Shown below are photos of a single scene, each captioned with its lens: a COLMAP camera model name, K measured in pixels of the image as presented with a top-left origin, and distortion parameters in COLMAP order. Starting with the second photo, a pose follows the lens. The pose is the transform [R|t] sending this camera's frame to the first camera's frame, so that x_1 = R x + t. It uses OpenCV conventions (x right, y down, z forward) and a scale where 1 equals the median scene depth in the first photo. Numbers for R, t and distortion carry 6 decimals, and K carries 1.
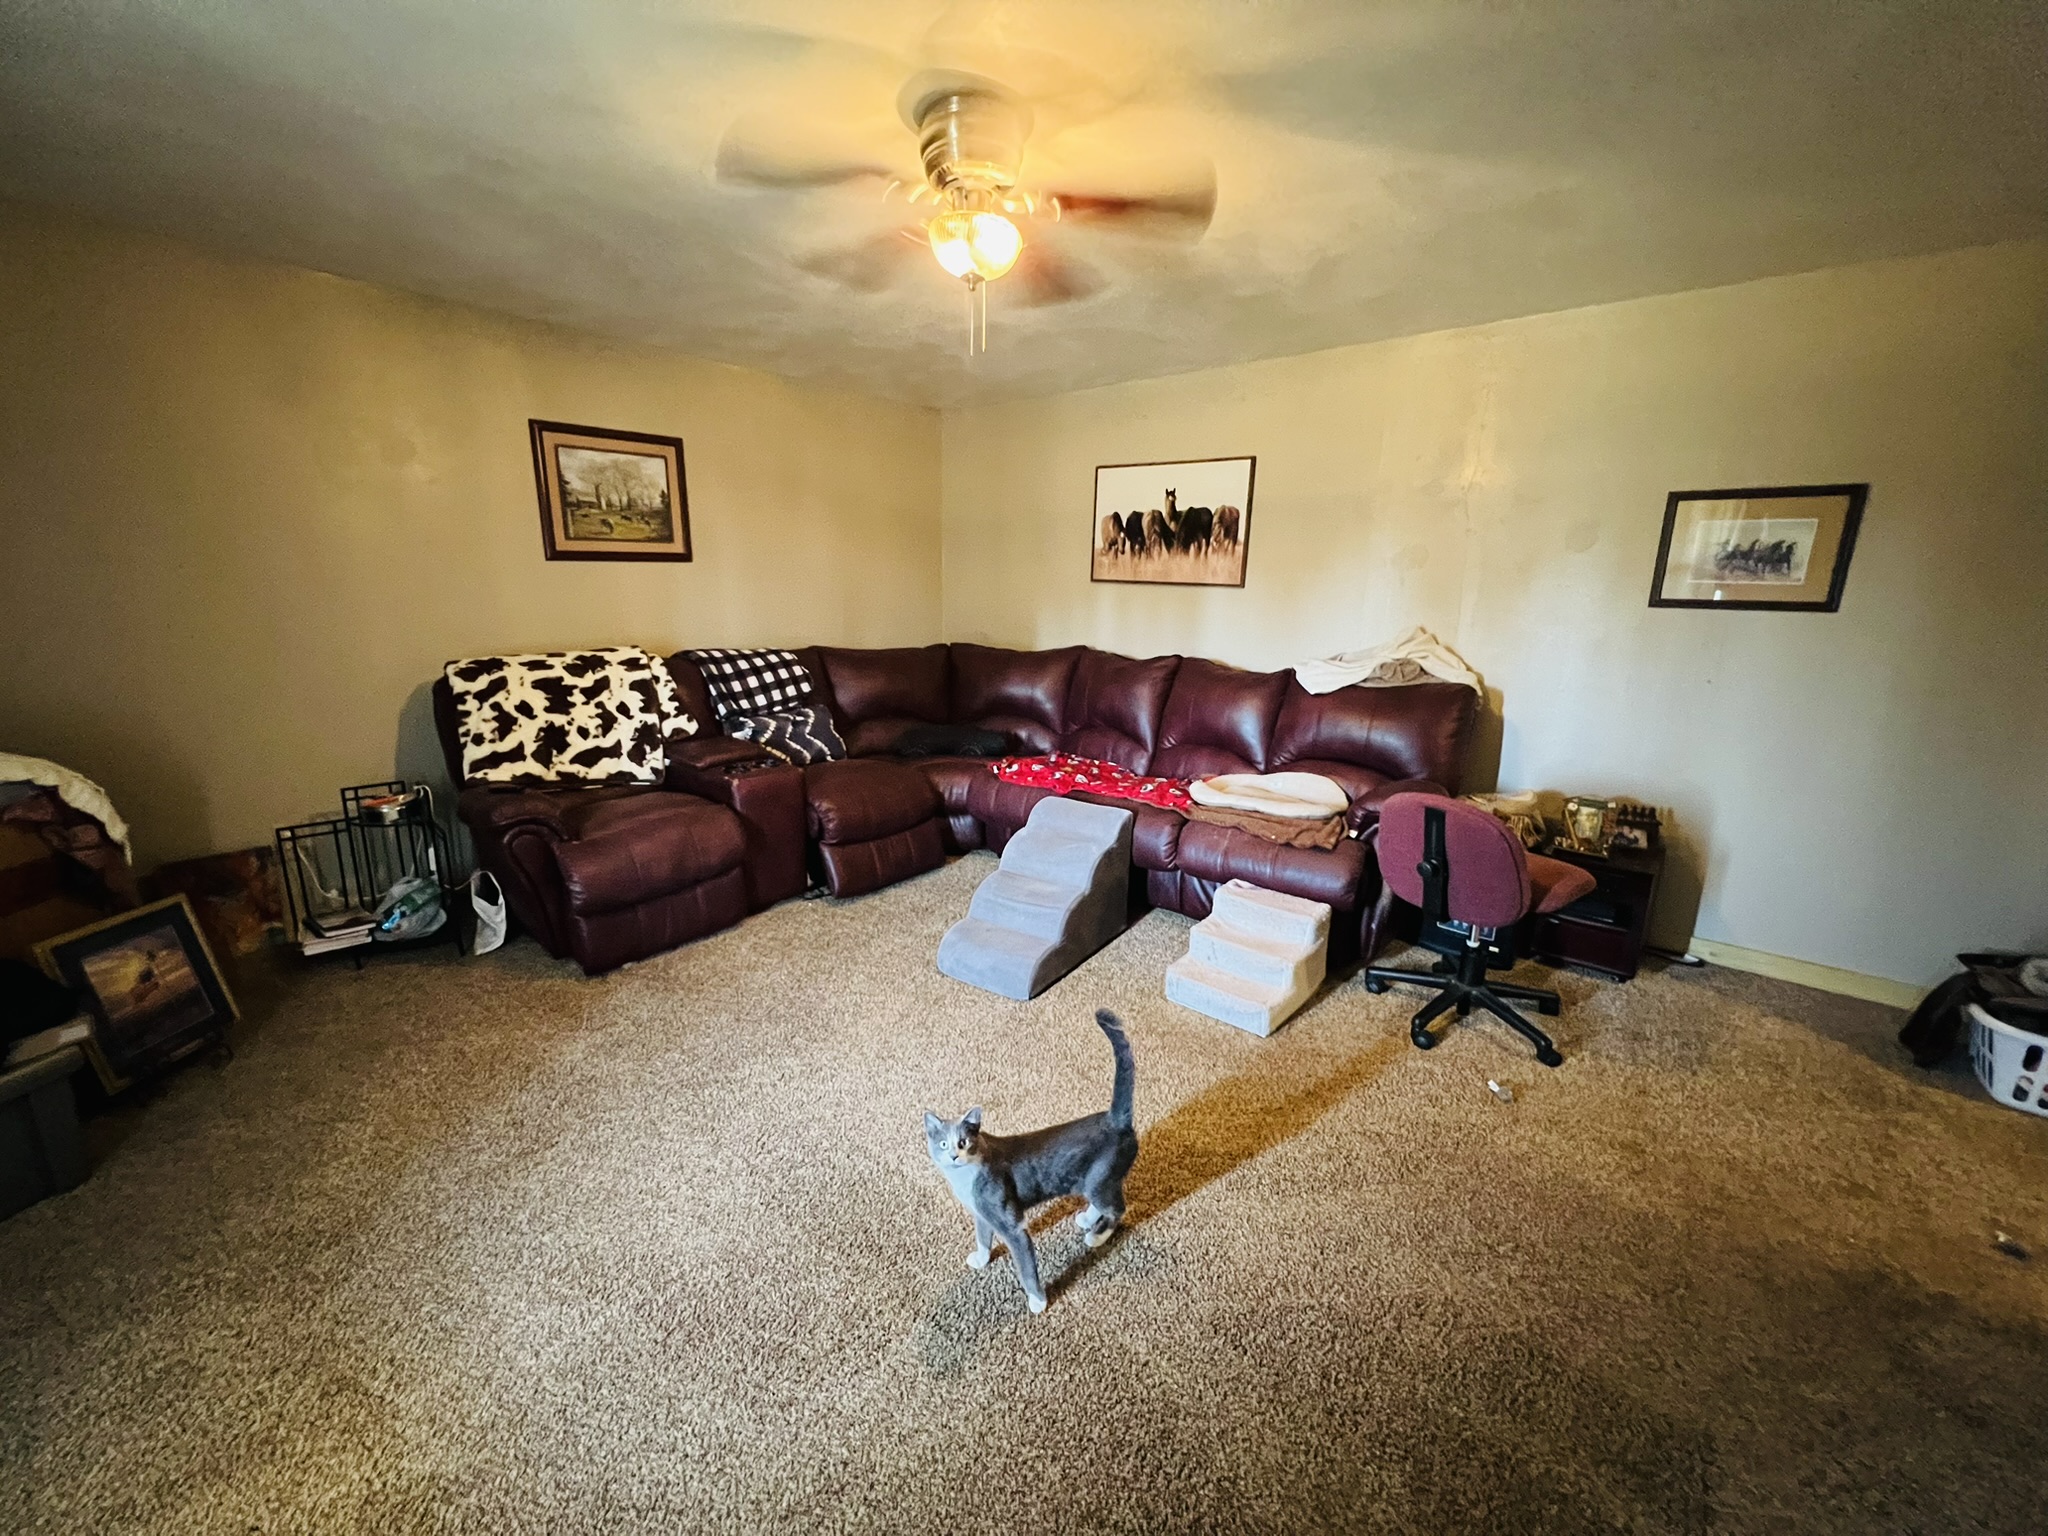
lens RADIAL K [[823.5, 0, 1017.3], [0, 823.5, 766.6], [0, 0, 1]] dist [0.000301, 0.000132]
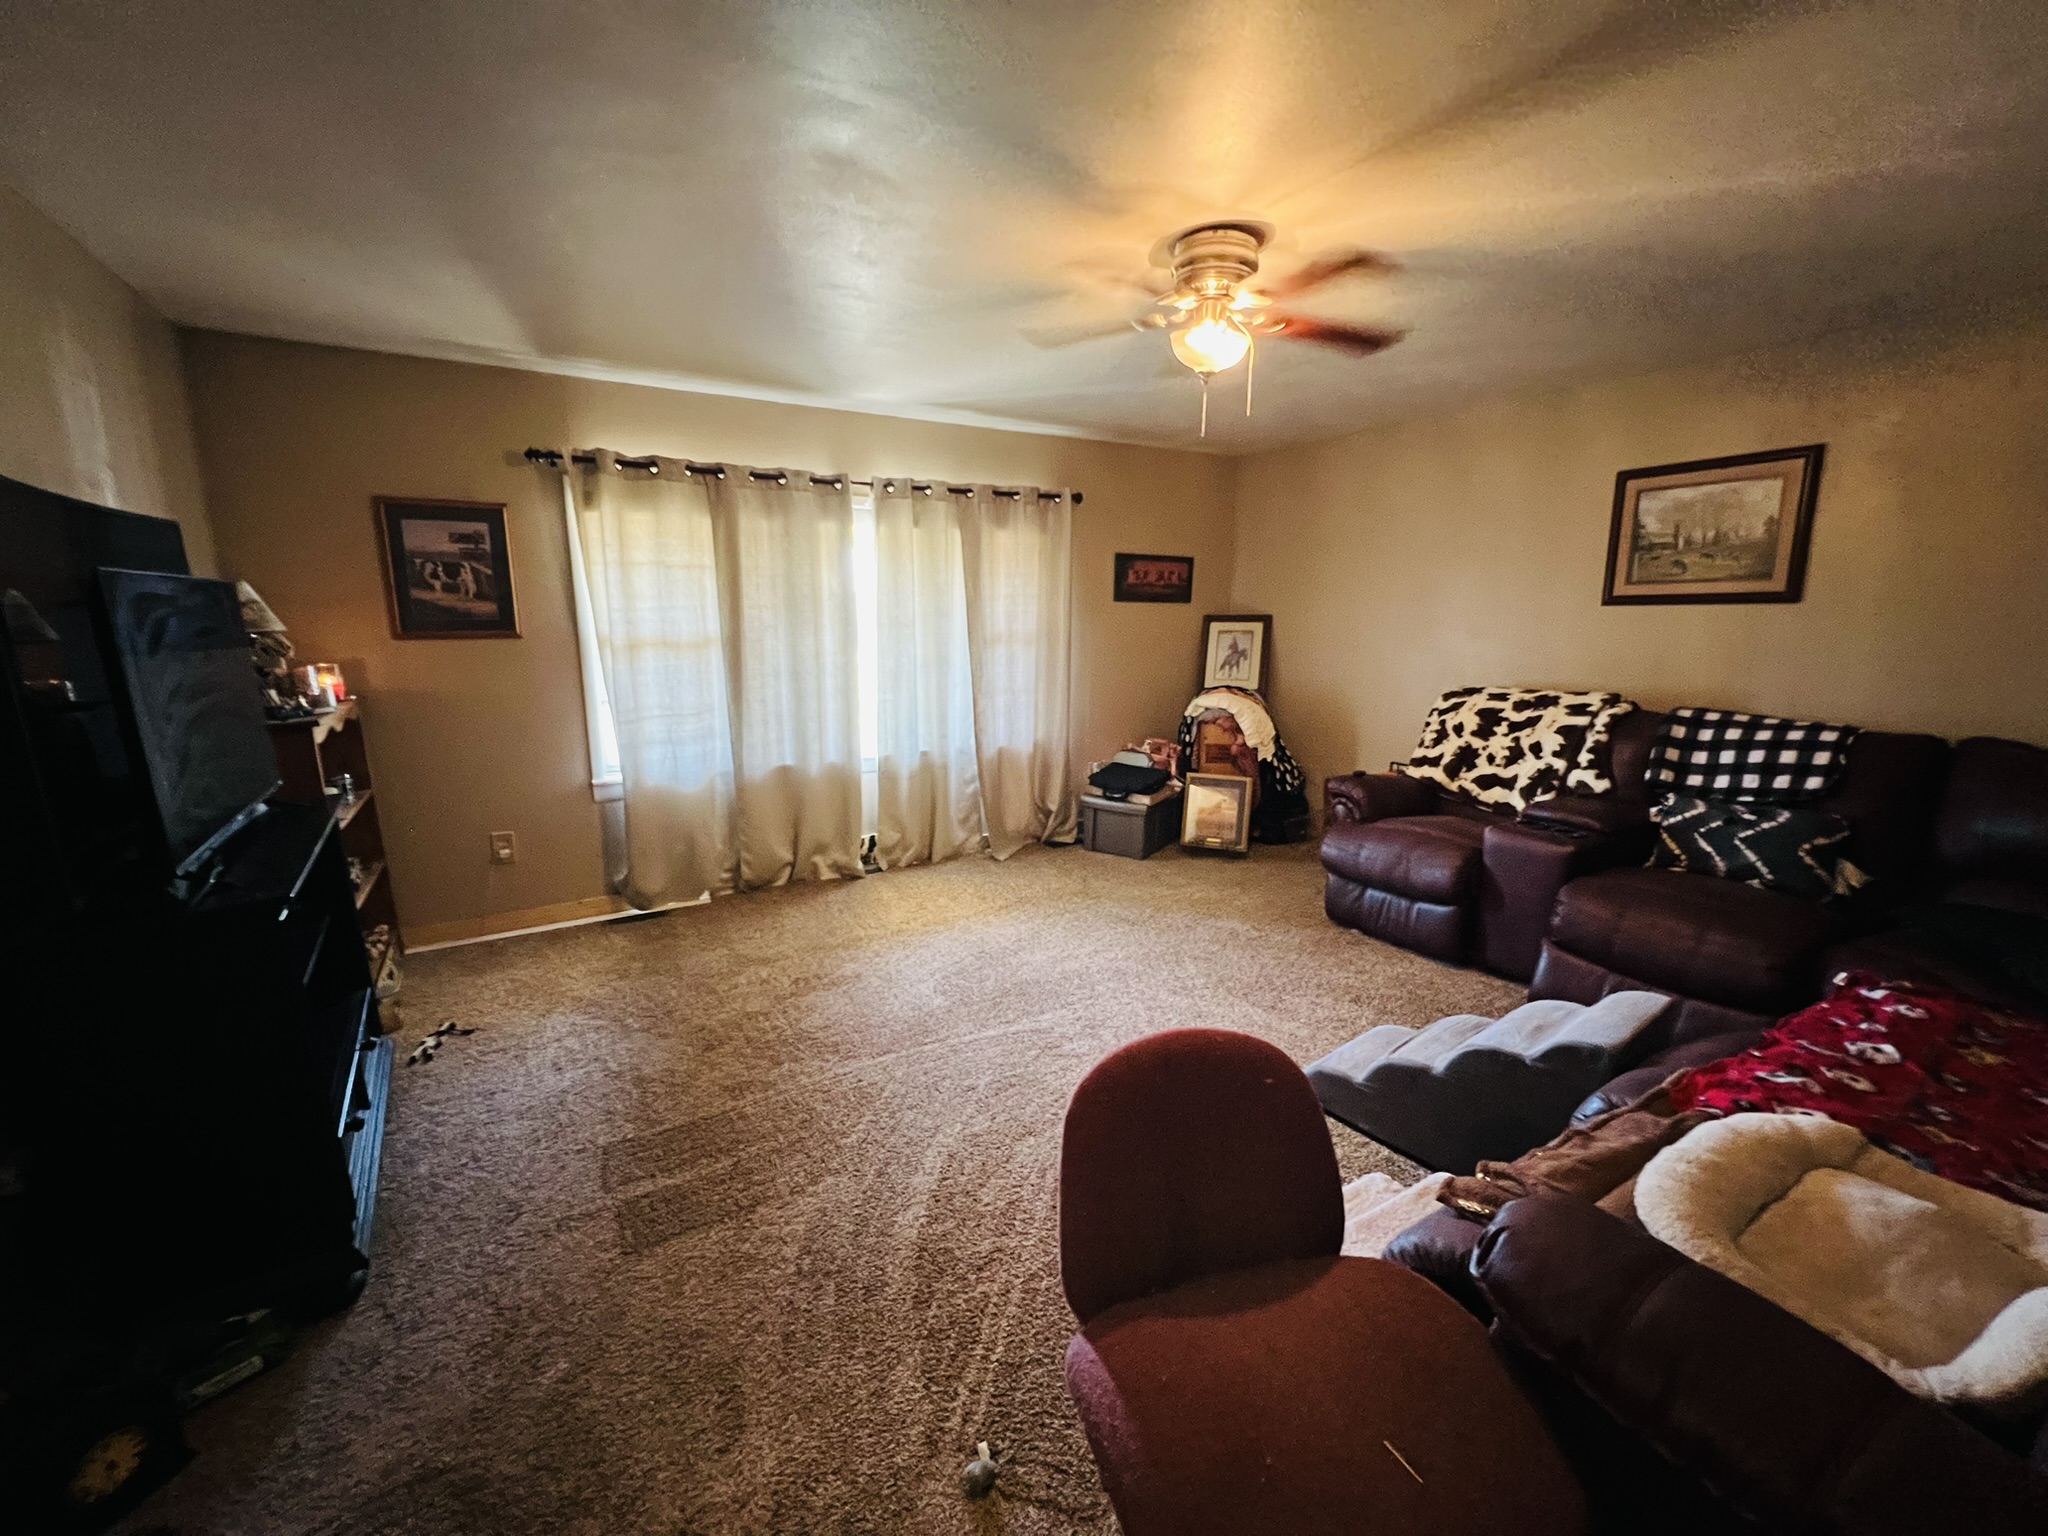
lens RADIAL K [[823.5, 0, 1017.3], [0, 823.5, 766.6], [0, 0, 1]] dist [0.000301, 0.000132]
pose [[-0.314749, 0.165241, -0.934681, 0.660465], [-0.217112, 0.946089, 0.240369, -0.148190], [0.924010, 0.278587, -0.261905, 0.649707]]
